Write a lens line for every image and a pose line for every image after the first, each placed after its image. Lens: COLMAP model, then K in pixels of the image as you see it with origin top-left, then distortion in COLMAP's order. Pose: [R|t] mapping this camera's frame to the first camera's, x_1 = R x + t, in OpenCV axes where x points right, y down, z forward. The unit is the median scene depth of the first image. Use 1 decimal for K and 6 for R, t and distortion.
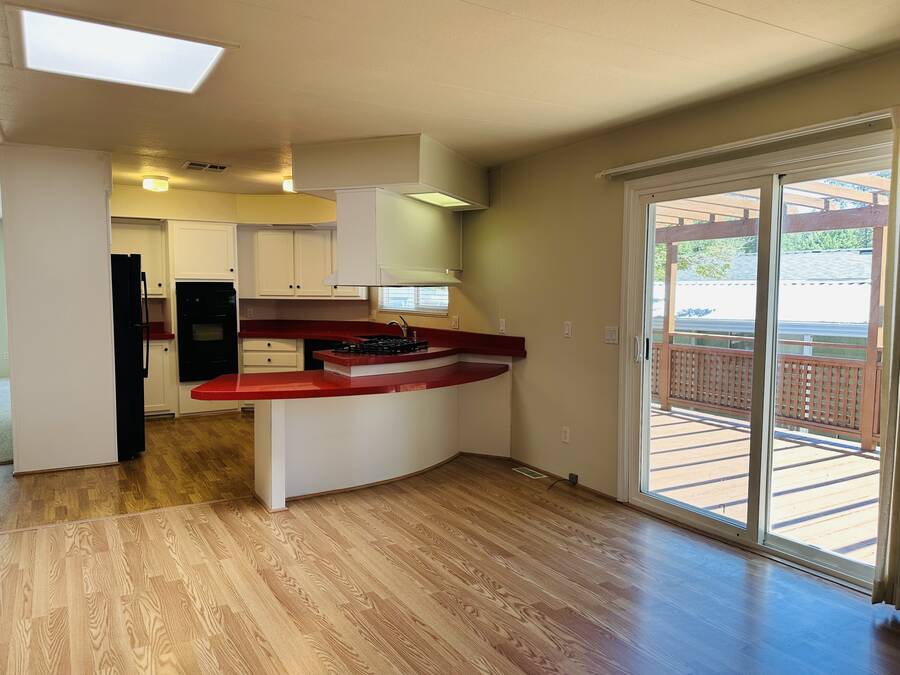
lens RADIAL K [[632.3, 0, 422.9], [0, 632.3, 338.4], [0, 0, 1]] dist [0.101836, -0.151492]
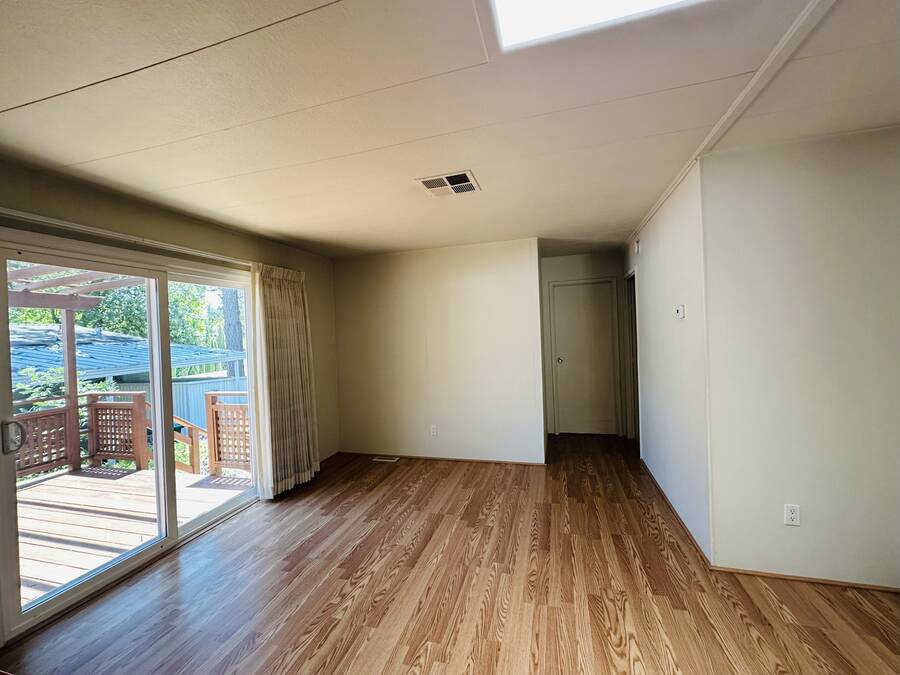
lens RADIAL K [[373.6, 0, 450.0], [0, 373.6, 337.5], [0, 0, 1]] dist [0.000633, 0.000089]
pose [[-0.693452, 0.020372, 0.720215, -0.295830], [0.090707, 0.994115, 0.059217, -0.064279], [-0.714770, 0.106393, -0.691219, 0.702481]]
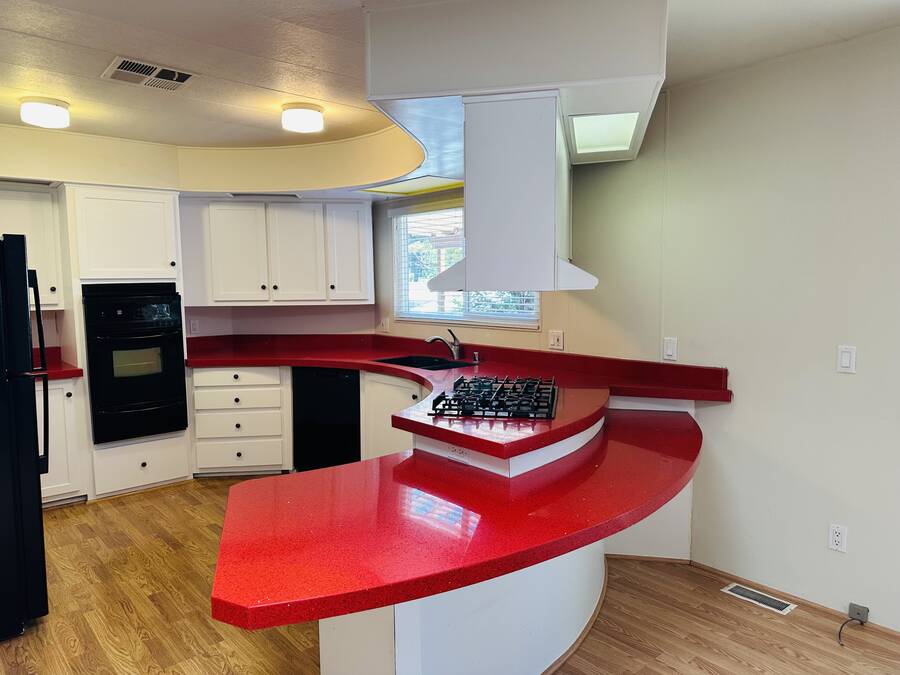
lens RADIAL K [[636.8, 0, 450.0], [0, 636.8, 337.5], [0, 0, 1]] dist [0.066344, -0.089217]
pose [[0.982438, -0.032569, 0.183724, -0.204748], [0.030424, 0.999432, 0.014480, -0.046812], [-0.184092, -0.008636, 0.982871, 0.433060]]
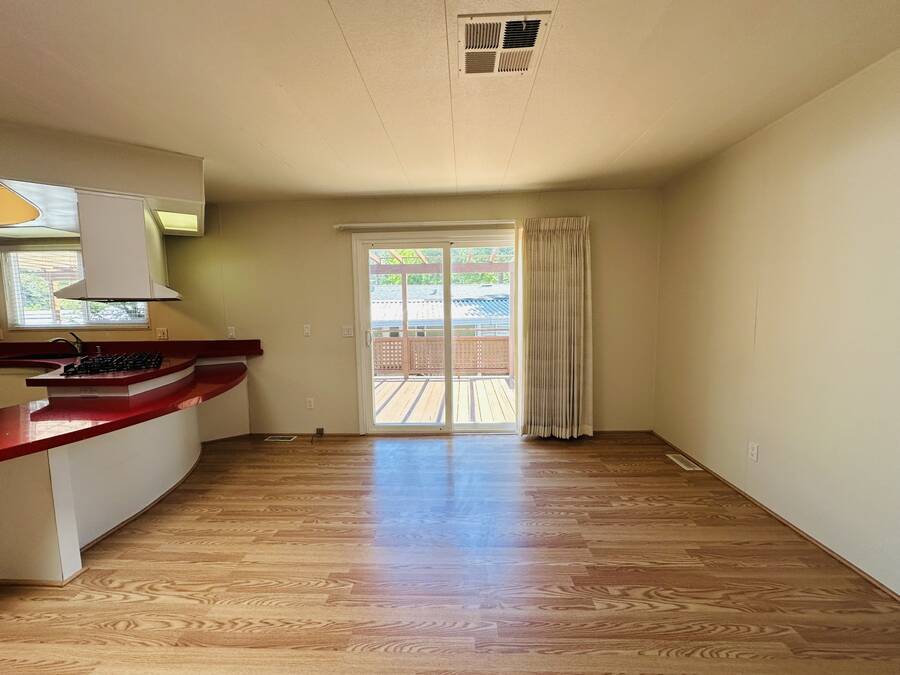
lens RADIAL K [[356.8, 0, 450.0], [0, 356.8, 337.5], [0, 0, 1]] dist [-0.002741, -0.000087]
pose [[0.529321, -0.084989, 0.844154, -0.247217], [0.077997, 0.995631, 0.051332, -0.012739], [-0.844829, 0.038671, 0.533638, 0.264279]]
